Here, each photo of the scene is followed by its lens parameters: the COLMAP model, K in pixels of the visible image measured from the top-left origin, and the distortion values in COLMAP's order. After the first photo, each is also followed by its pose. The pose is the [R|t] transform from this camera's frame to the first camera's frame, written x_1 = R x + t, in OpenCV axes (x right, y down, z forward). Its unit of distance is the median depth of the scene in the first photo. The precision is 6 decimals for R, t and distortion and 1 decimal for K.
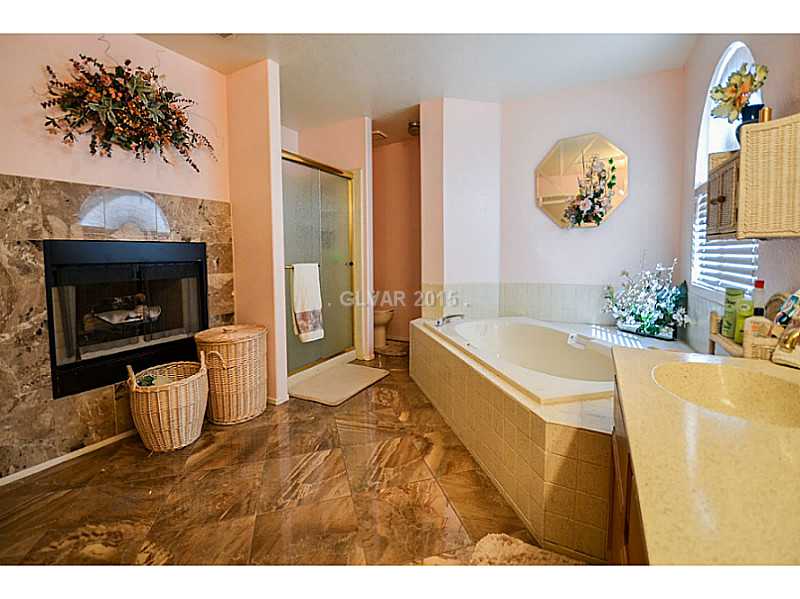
lens RADIAL K [[321.1, 0, 352.4], [0, 321.1, 295.7], [0, 0, 1]] dist [0.000929, 0.000017]
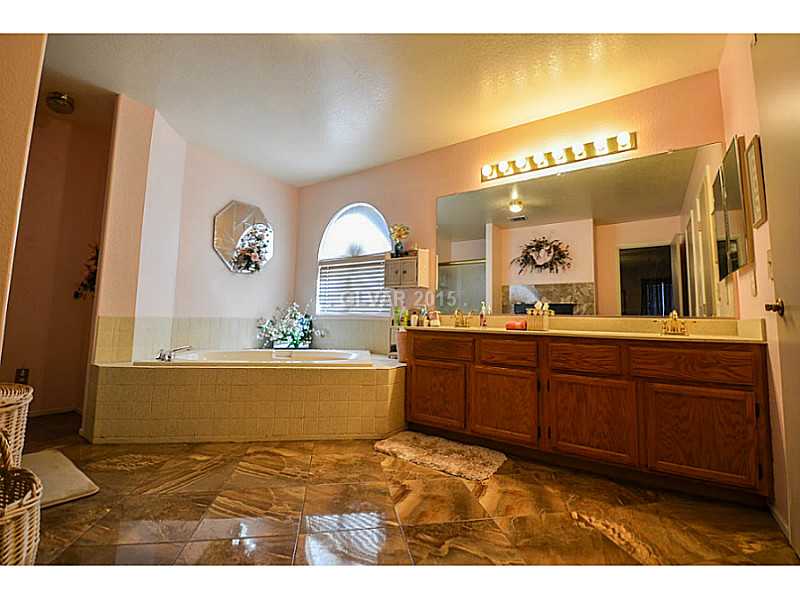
lens RADIAL K [[359.5, 0, 397.4], [0, 359.5, 306.2], [0, 0, 1]] dist [-0.000609, -0.000248]
pose [[0.106025, 0.052022, 0.993002, -0.798509], [0.079771, 0.994967, -0.060642, 0.069657], [-0.991159, 0.085642, 0.101341, 0.334901]]
